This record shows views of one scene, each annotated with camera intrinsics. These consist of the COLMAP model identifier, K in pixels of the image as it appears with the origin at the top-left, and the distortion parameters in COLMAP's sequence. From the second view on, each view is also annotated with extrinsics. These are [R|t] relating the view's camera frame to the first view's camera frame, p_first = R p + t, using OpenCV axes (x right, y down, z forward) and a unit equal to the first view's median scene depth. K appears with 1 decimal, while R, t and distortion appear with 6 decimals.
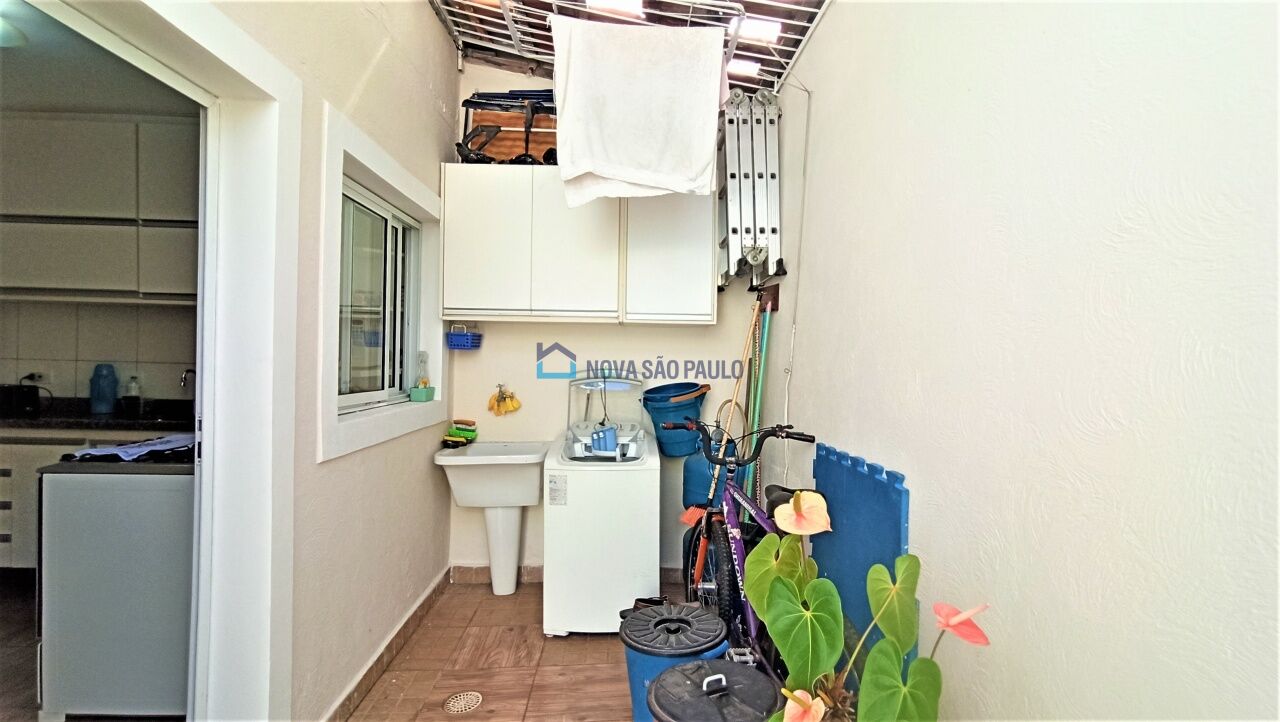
lens RADIAL K [[589.1, 0, 648.5], [0, 589.1, 357.3], [0, 0, 1]] dist [-0.015819, 0.011701]
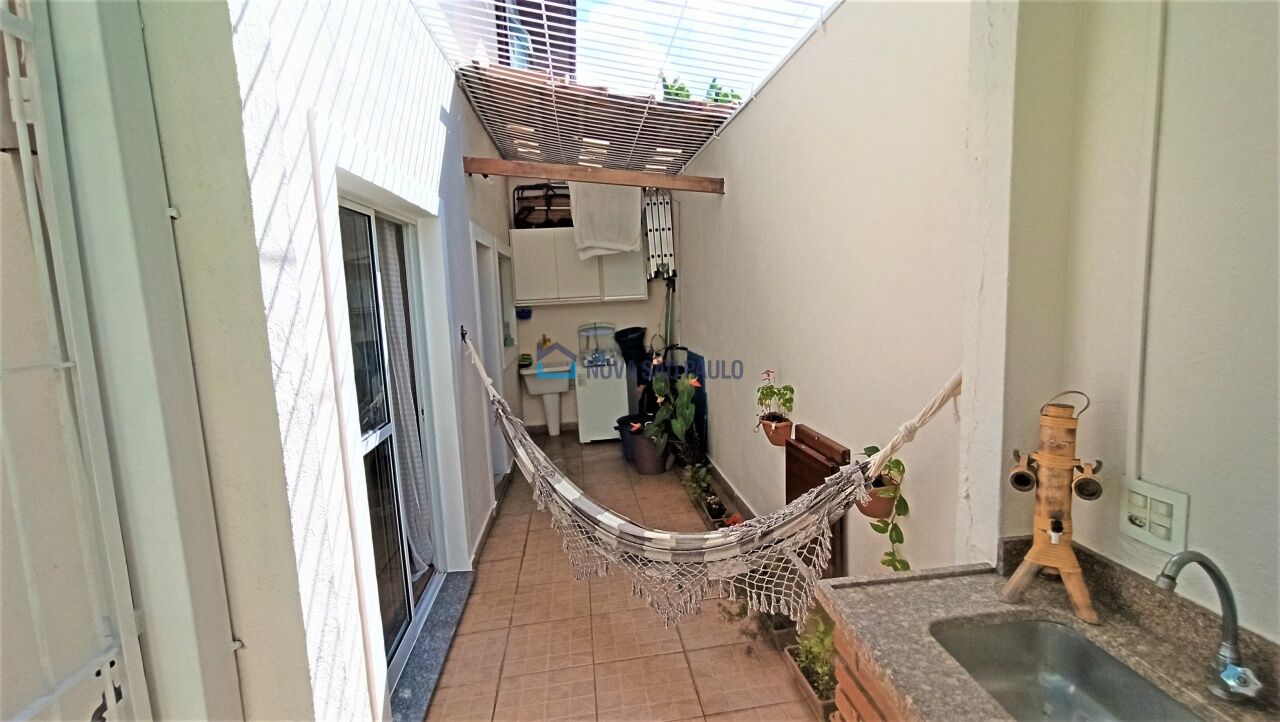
lens RADIAL K [[589.1, 0, 641.5], [0, 589.1, 357.8], [0, 0, 1]] dist [-0.015819, 0.011701]
pose [[0.994984, -0.074325, 0.066948, -0.063393], [0.065327, 0.989646, 0.127804, -0.121255], [-0.075754, -0.122789, 0.989537, -1.124756]]
